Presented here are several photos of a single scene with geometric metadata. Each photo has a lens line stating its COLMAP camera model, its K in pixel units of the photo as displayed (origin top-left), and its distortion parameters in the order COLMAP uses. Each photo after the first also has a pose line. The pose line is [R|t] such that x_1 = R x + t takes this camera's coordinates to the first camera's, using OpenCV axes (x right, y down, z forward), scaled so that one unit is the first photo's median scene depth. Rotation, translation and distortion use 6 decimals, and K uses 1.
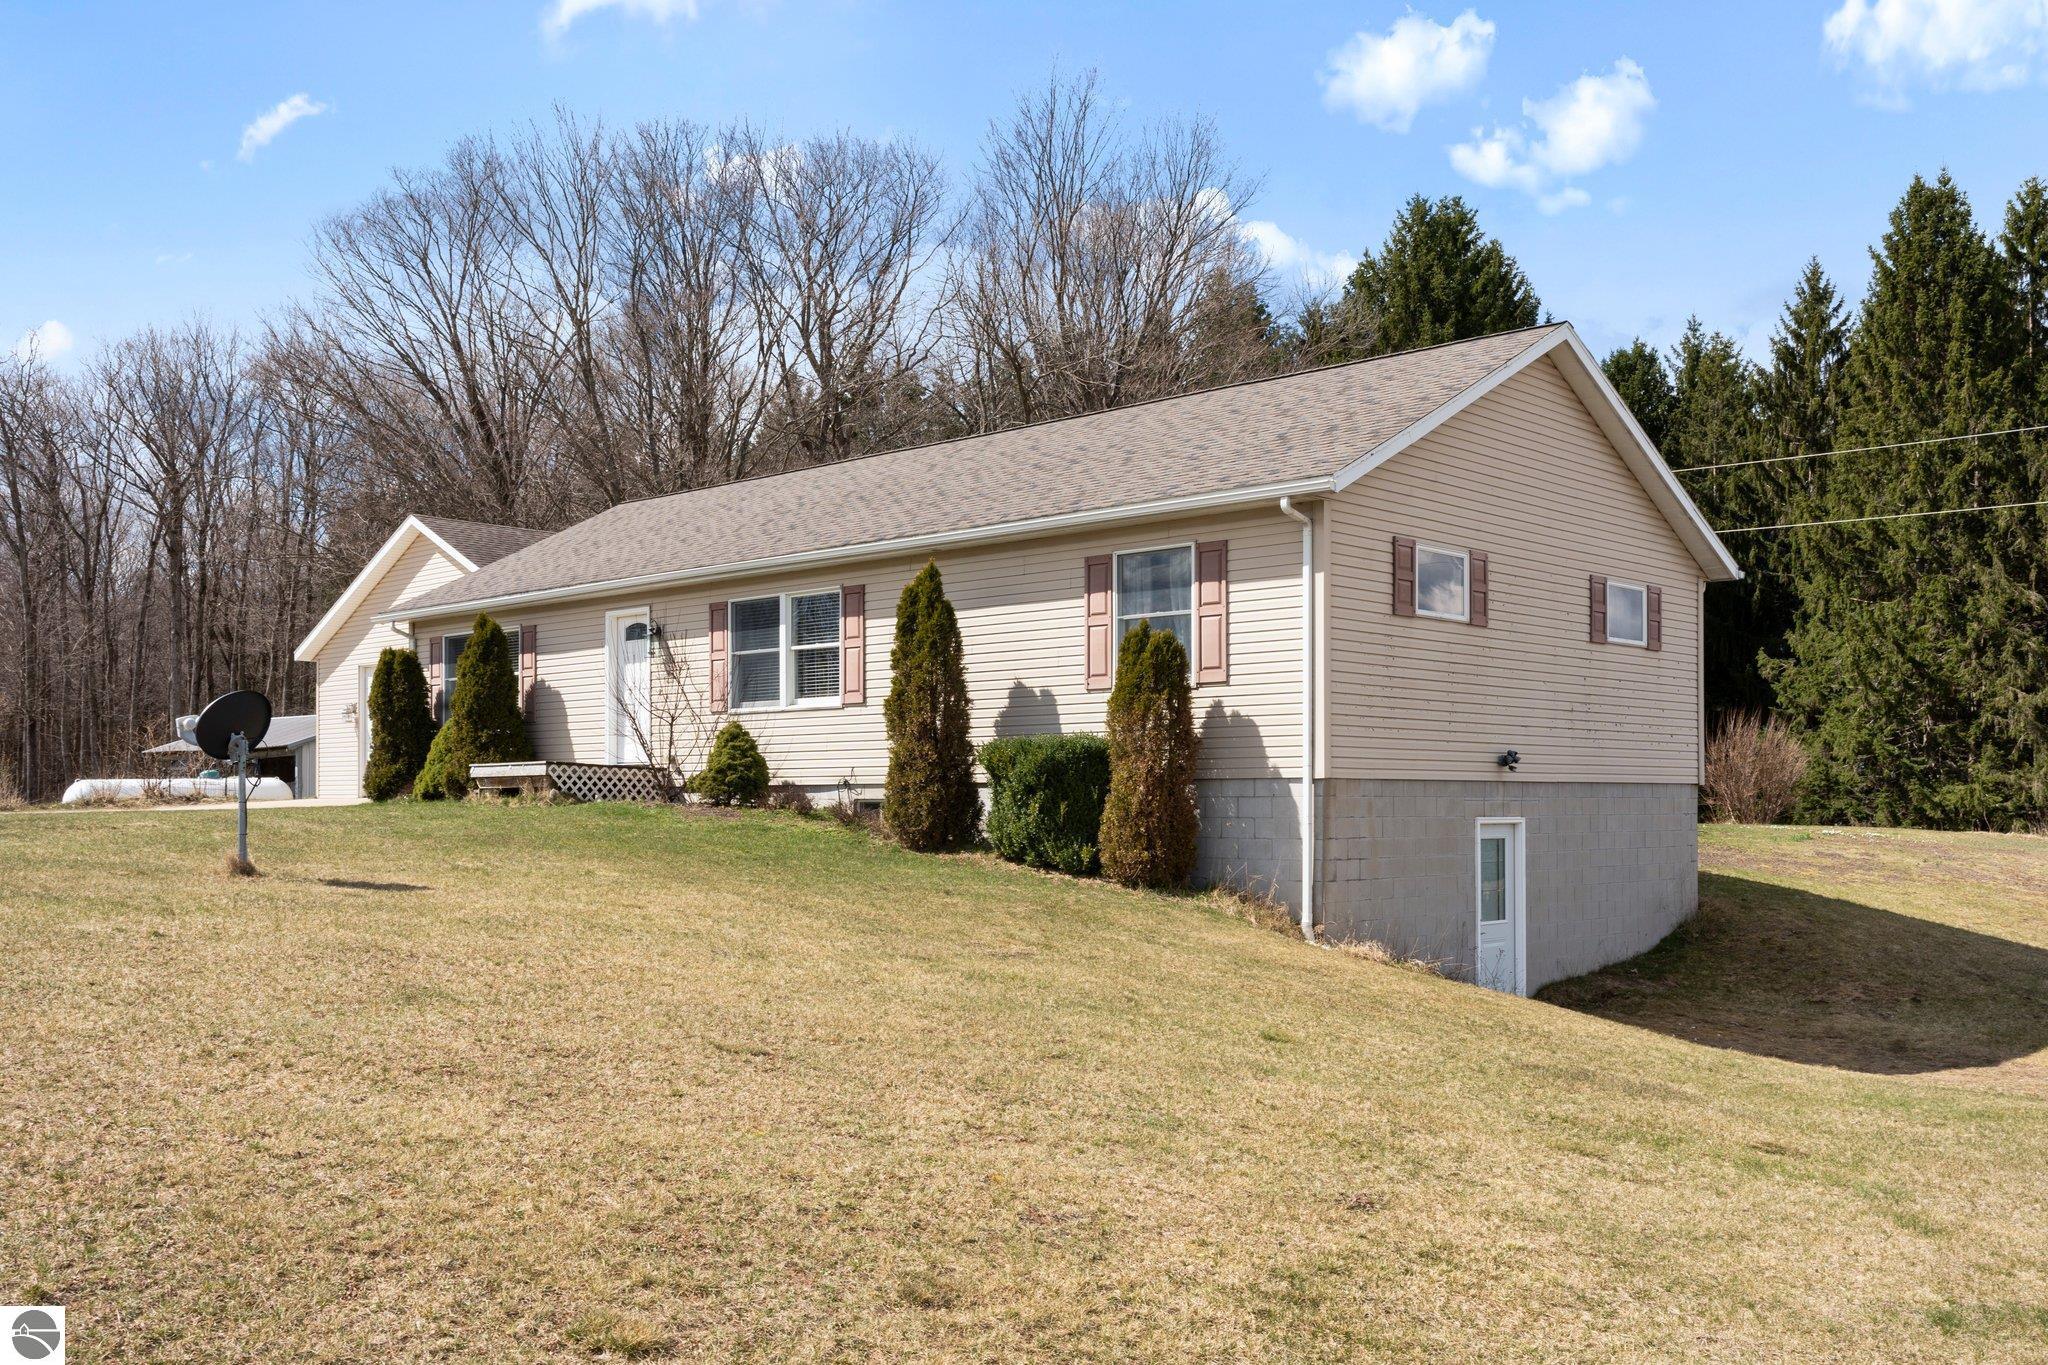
lens RADIAL K [[1856.0, 0, 1009.6], [0, 1856.0, 786.2], [0, 0, 1]] dist [-0.008388, 0.000000]
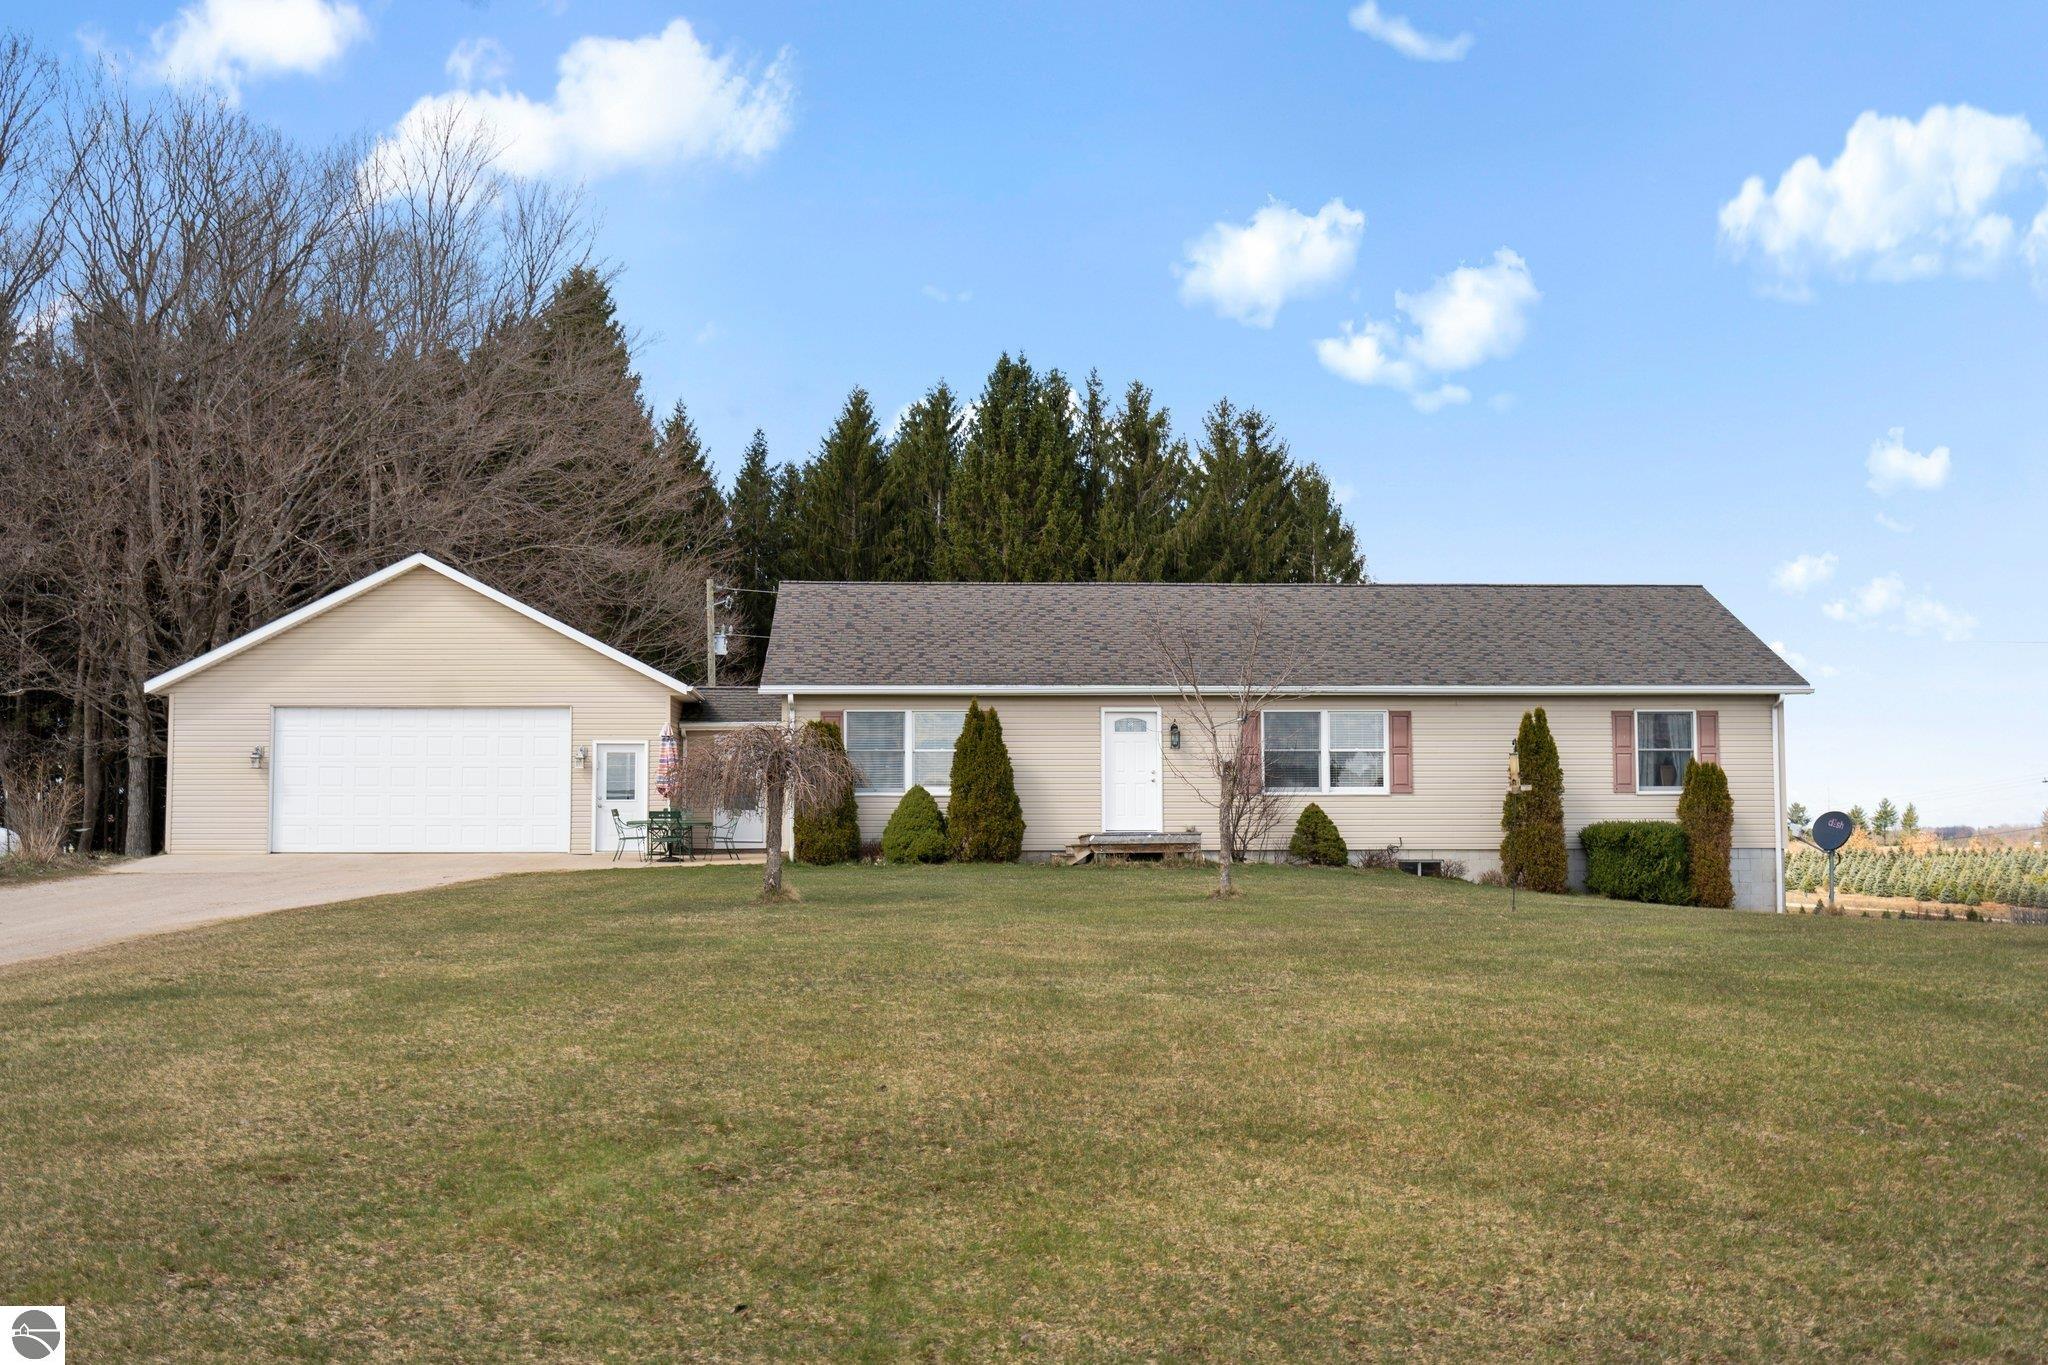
lens RADIAL K [[1982.8, 0, 1023.8], [0, 1982.8, 681.7], [0, 0, 1]] dist [0.004832, 0.000000]
pose [[0.691784, 0.052799, 0.720171, -1.202267], [-0.004884, 0.997643, -0.068450, -0.020702], [-0.722088, 0.043836, 0.690411, 0.129310]]
